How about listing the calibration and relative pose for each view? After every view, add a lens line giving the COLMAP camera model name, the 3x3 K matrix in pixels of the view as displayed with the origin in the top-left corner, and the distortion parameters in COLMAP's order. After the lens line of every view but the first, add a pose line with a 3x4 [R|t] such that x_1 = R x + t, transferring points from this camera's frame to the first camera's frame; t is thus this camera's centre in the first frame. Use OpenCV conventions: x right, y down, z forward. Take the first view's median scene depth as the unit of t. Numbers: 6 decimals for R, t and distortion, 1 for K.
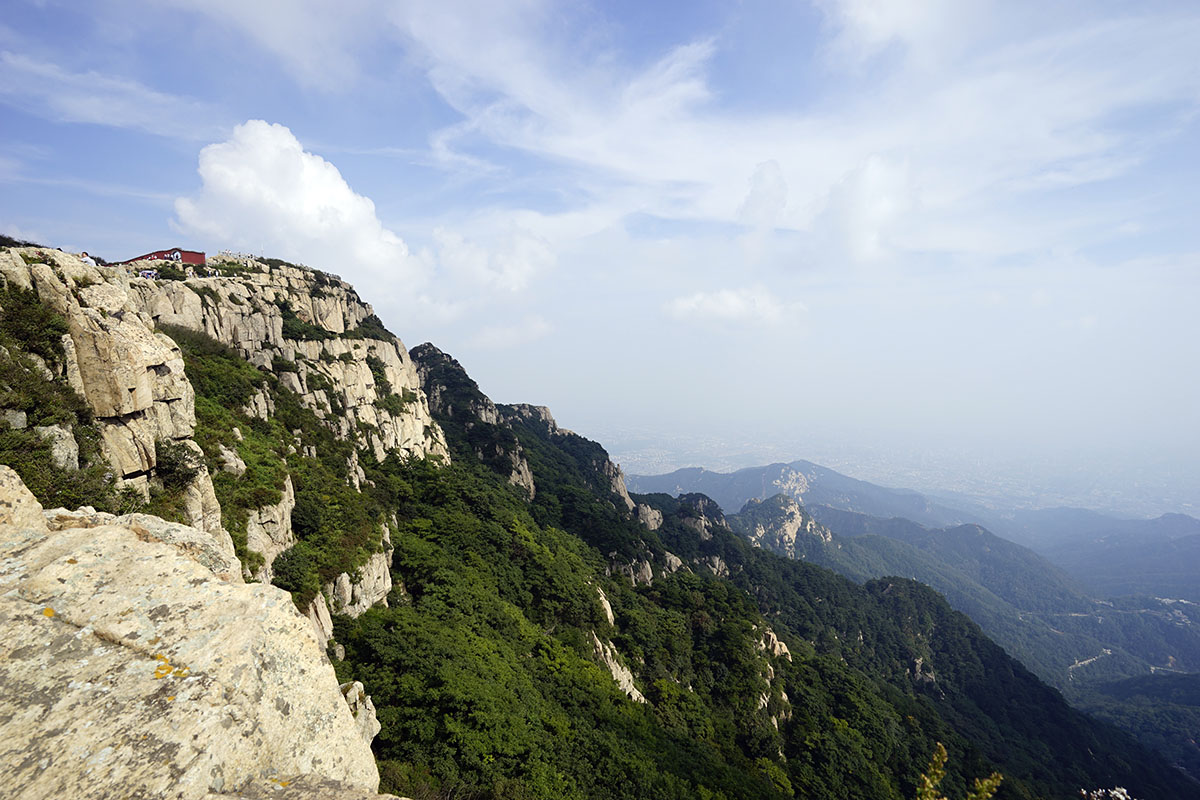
lens RADIAL K [[550.2, 0, 597.3], [0, 550.2, 404.4], [0, 0, 1]] dist [-0.058824, 0.021961]
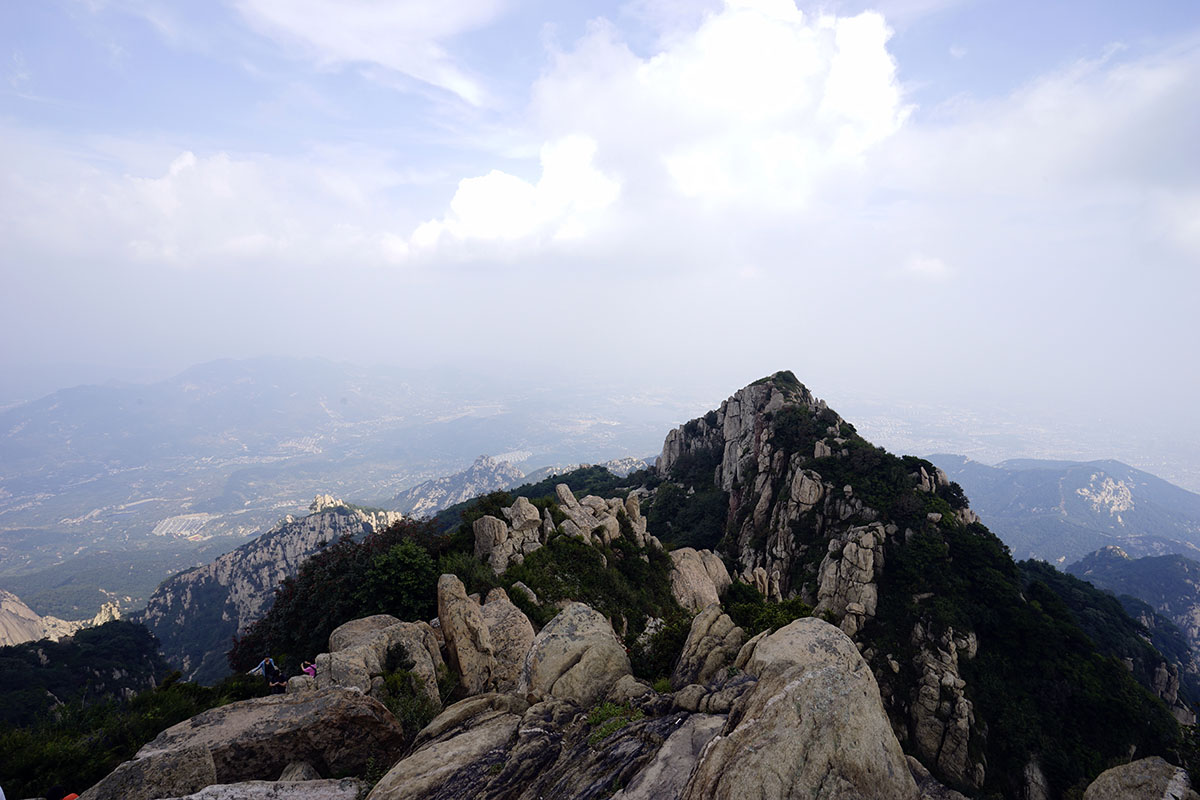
lens RADIAL K [[550.2, 0, 599.0], [0, 550.2, 404.7], [0, 0, 1]] dist [-0.058824, 0.021961]
pose [[0.928316, 0.094232, -0.359653, -0.740917], [-0.058839, 0.992393, 0.108144, -0.314400], [0.367108, -0.079230, 0.926798, 1.496996]]
